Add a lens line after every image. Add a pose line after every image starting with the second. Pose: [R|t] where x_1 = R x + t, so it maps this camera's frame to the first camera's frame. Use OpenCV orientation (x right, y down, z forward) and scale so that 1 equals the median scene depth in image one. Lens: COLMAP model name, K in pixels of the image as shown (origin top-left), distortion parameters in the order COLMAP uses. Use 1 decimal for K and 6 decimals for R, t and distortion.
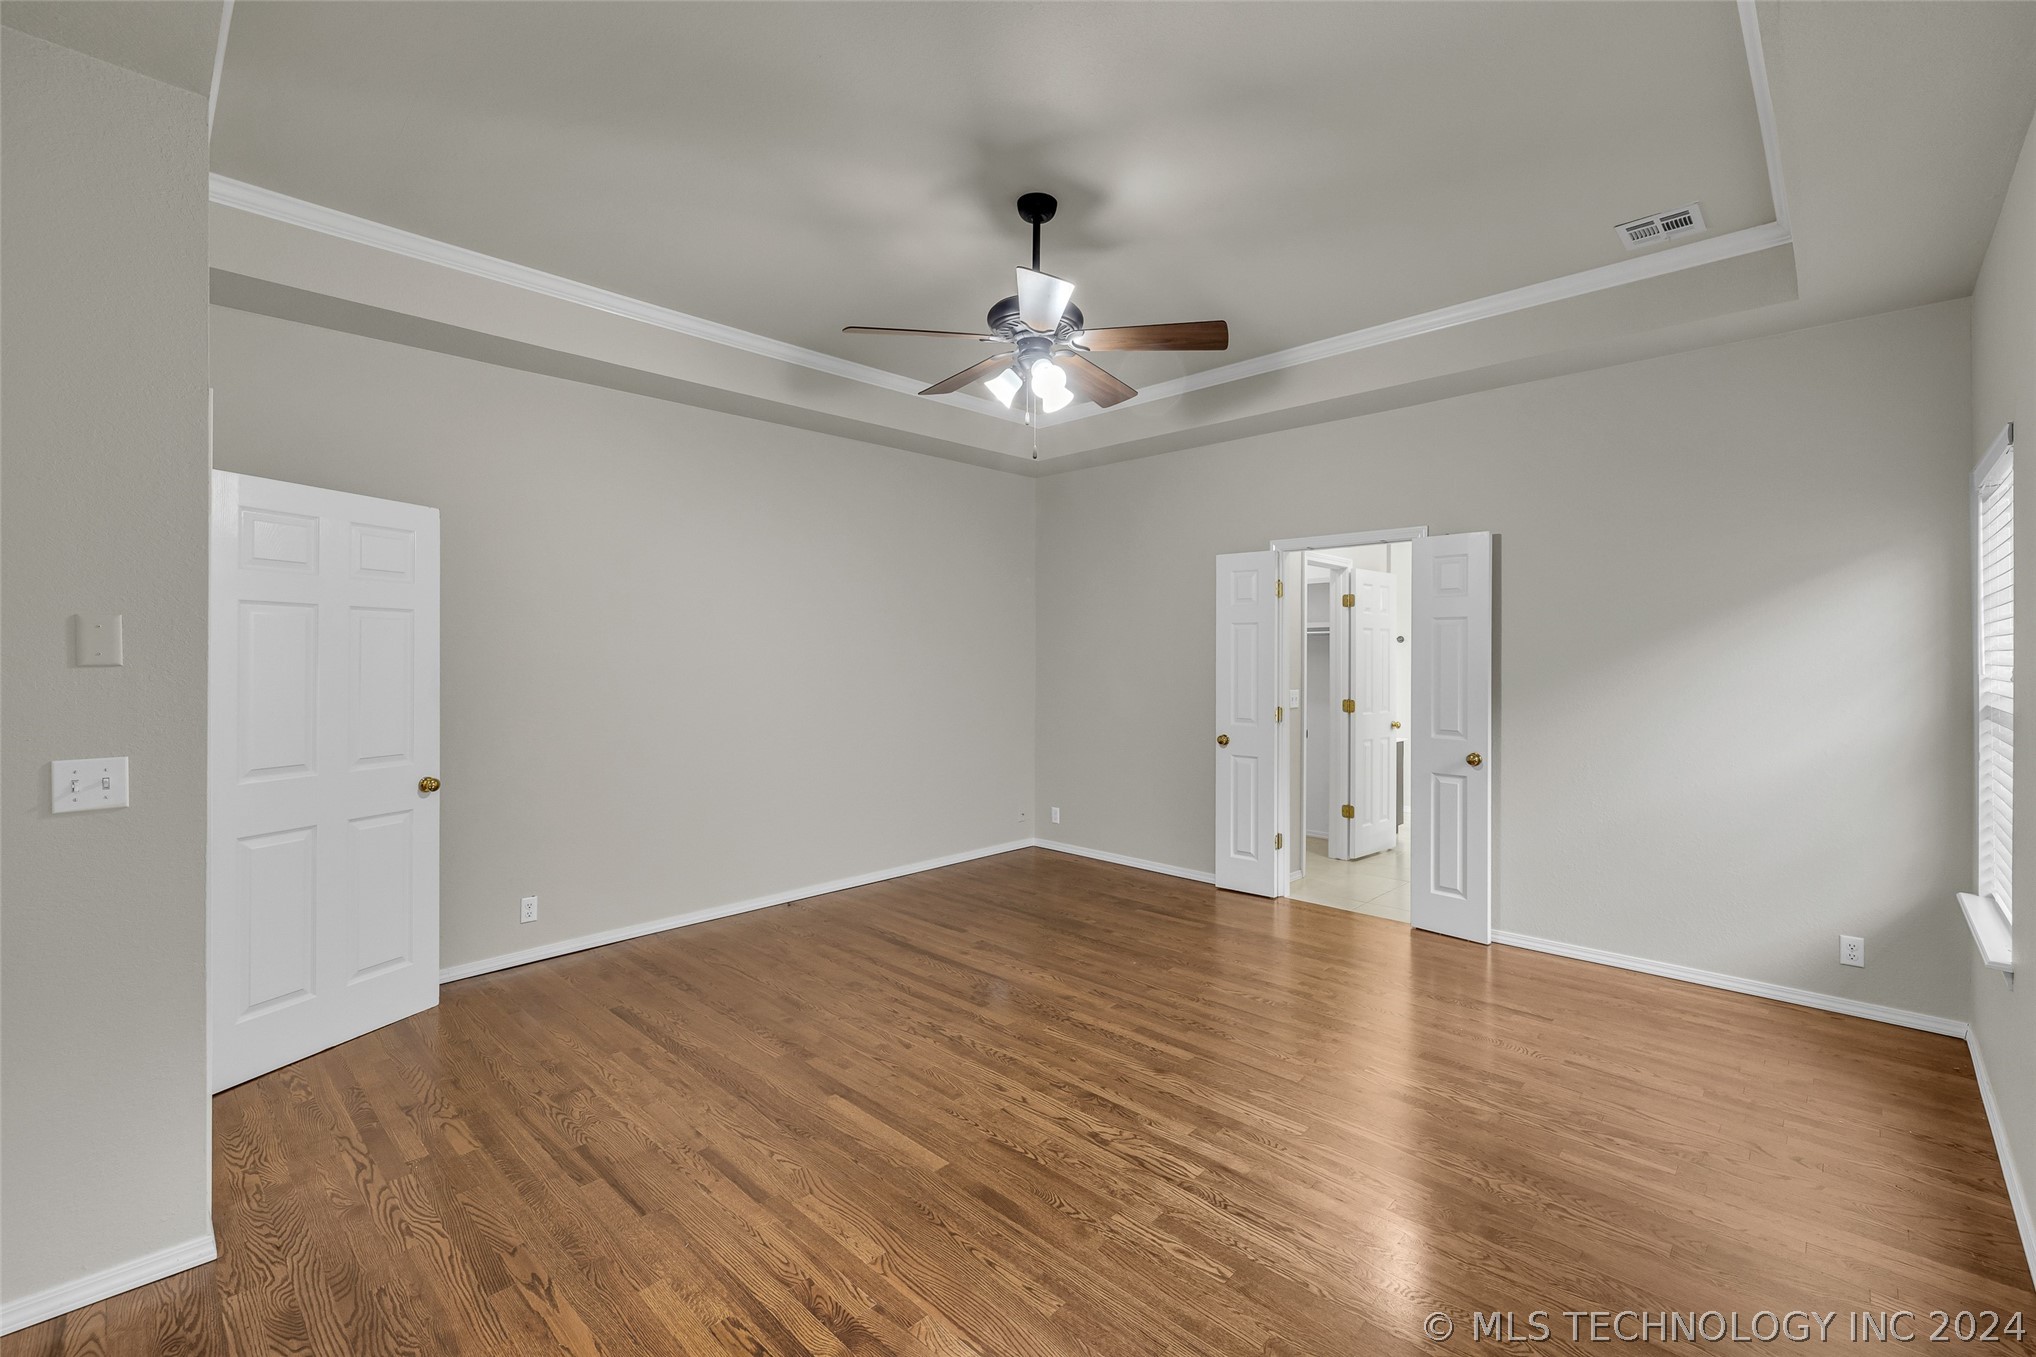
lens RADIAL K [[865.7, 0, 994.5], [0, 865.7, 659.4], [0, 0, 1]] dist [0.000090, -0.000319]
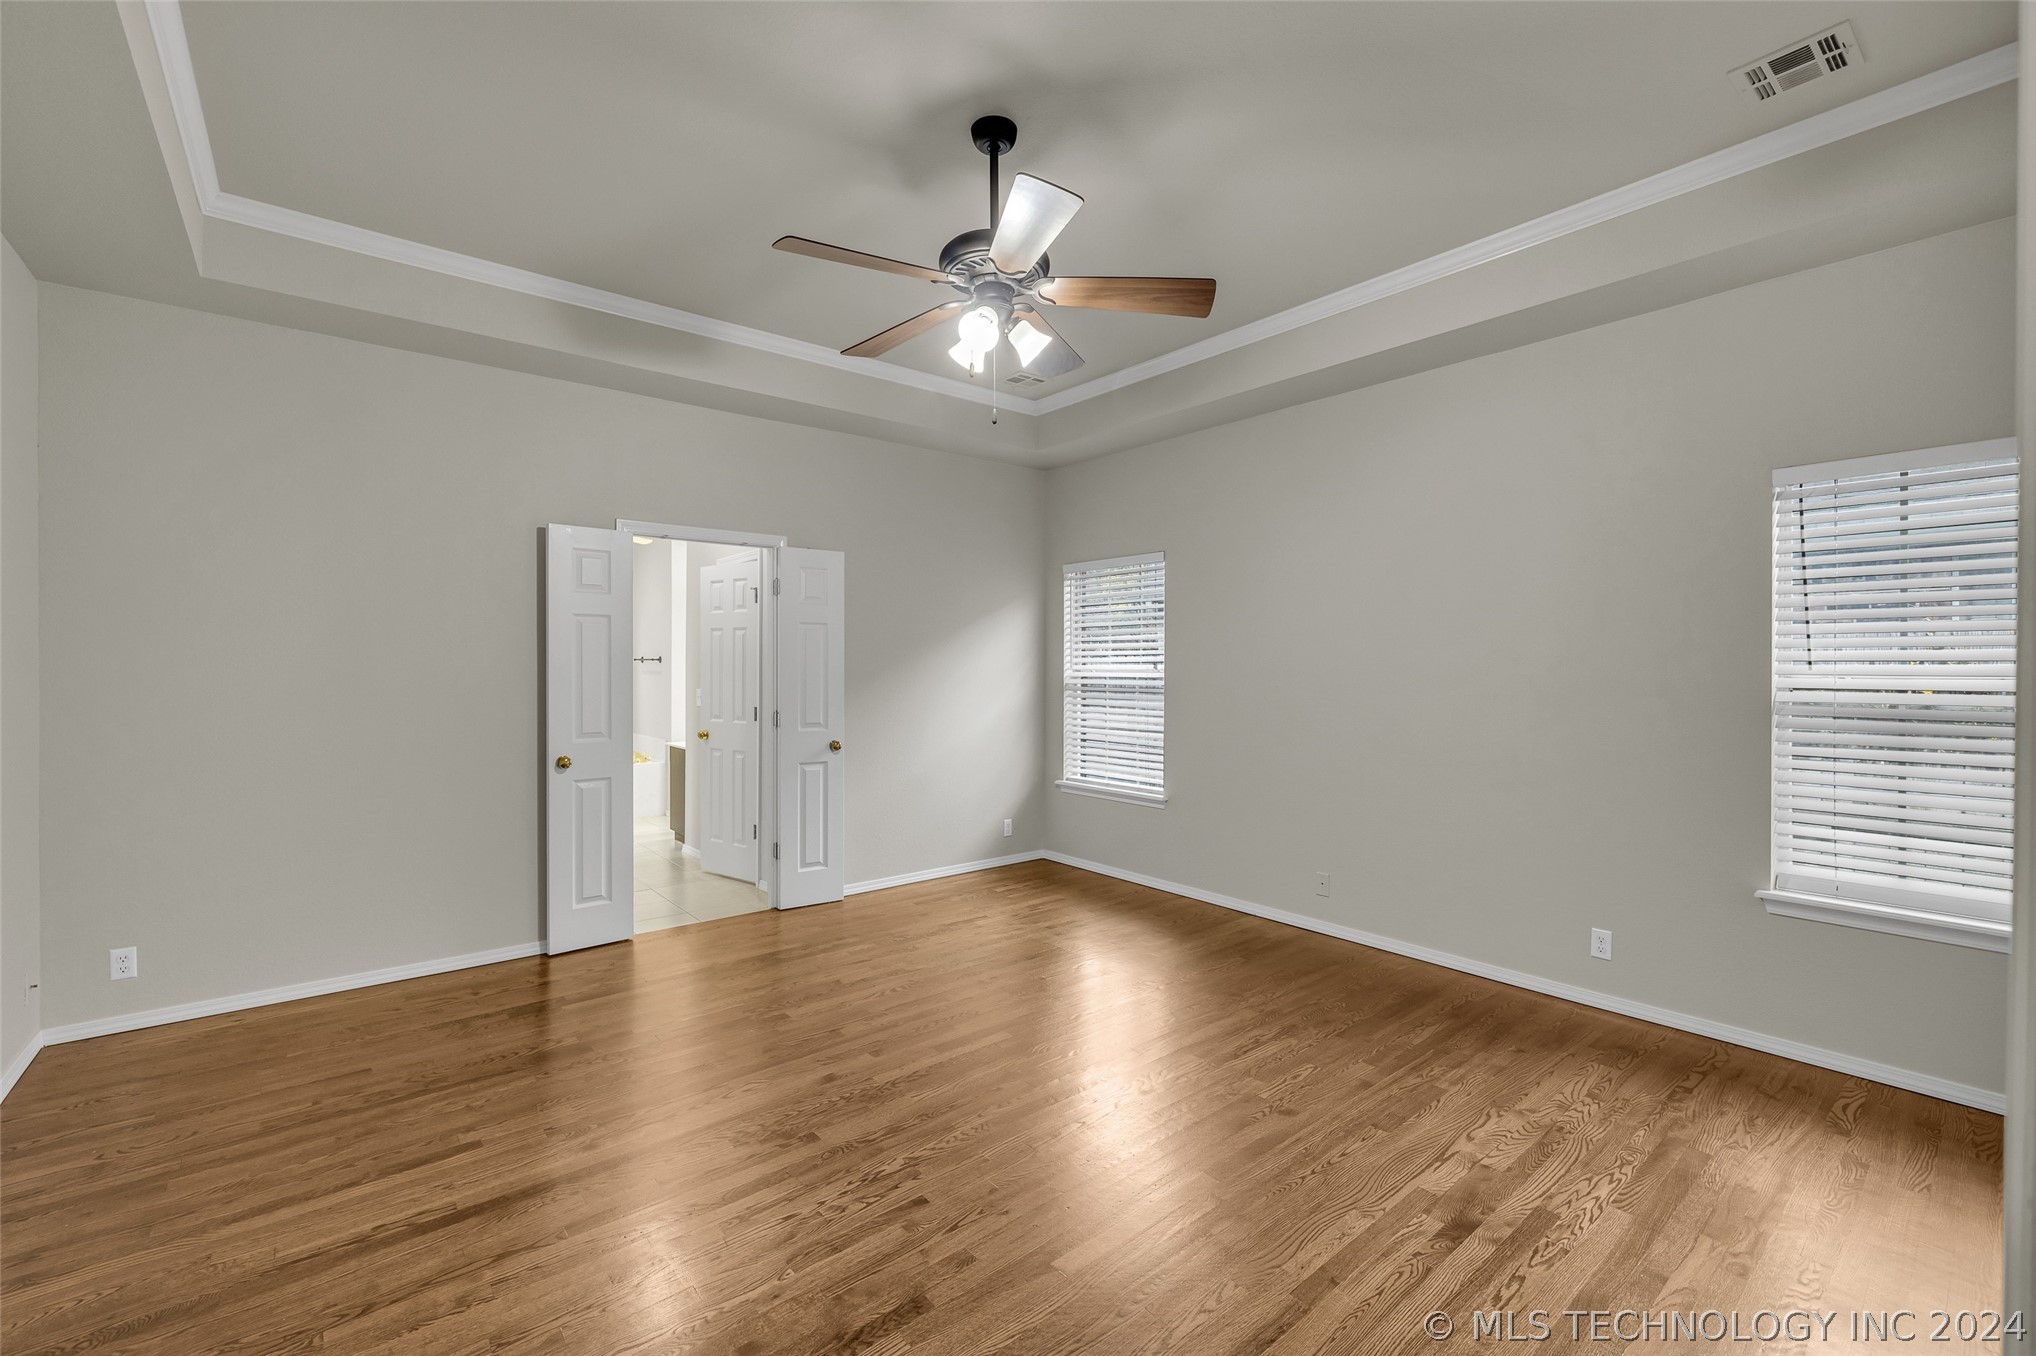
lens RADIAL K [[881.3, 0, 1018.0], [0, 881.3, 678.0], [0, 0, 1]] dist [0.001302, 0.000185]
pose [[0.082968, -0.012296, 0.996476, -0.702056], [0.001333, 0.999924, 0.012228, 0.011560], [-0.996551, 0.000314, 0.082978, 0.755029]]
